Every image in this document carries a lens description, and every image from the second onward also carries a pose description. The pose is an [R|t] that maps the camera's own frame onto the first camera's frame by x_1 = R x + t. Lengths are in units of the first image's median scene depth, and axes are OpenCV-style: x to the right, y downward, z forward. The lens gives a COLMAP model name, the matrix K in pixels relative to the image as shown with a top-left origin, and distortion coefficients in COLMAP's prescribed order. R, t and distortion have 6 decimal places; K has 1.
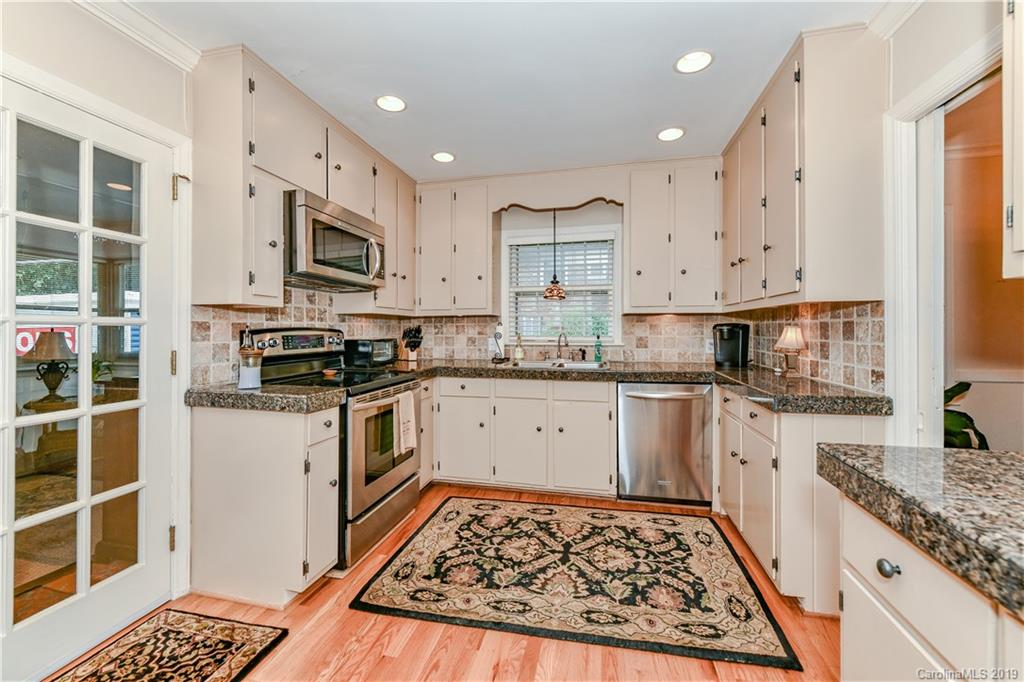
lens RADIAL K [[406.0, 0, 514.2], [0, 406.0, 334.8], [0, 0, 1]] dist [0.004136, -0.000929]
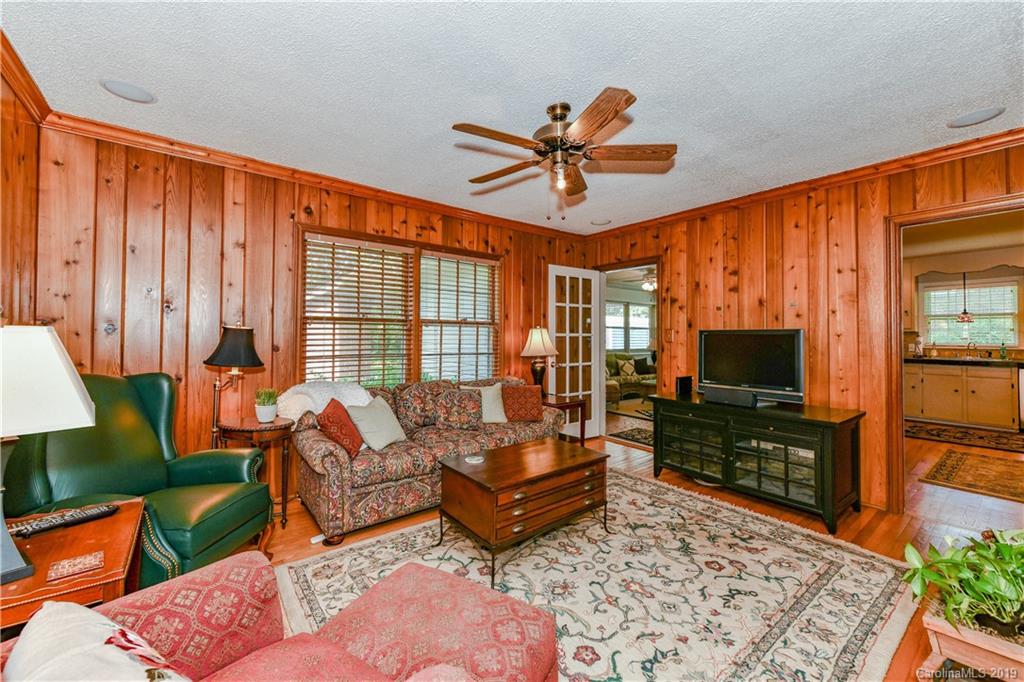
lens RADIAL K [[406.0, 0, 516.0], [0, 406.0, 333.7], [0, 0, 1]] dist [0.004136, -0.000929]
pose [[0.782034, -0.001835, -0.623233, -0.432813], [-0.011640, 0.999778, -0.017550, 0.020080], [0.623127, 0.020979, 0.781840, -2.153310]]
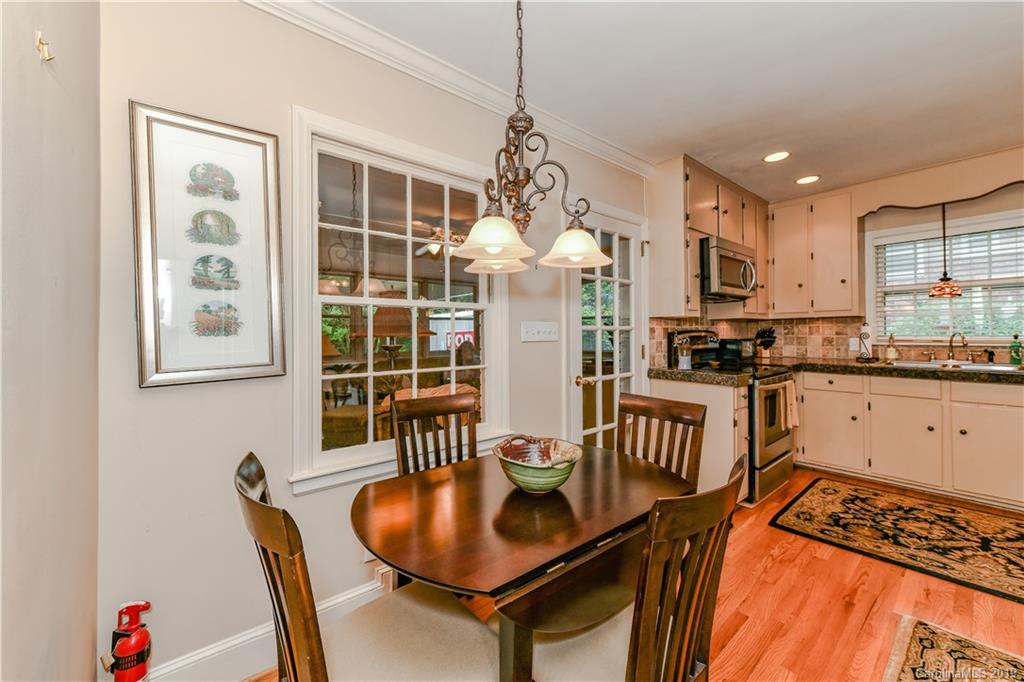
lens RADIAL K [[406.0, 0, 513.4], [0, 406.0, 332.7], [0, 0, 1]] dist [0.004136, -0.000929]
pose [[0.802123, -0.007653, -0.597109, -0.190700], [0.003329, 0.999960, -0.008344, -0.000109], [0.597149, 0.004705, 0.802116, -0.498114]]
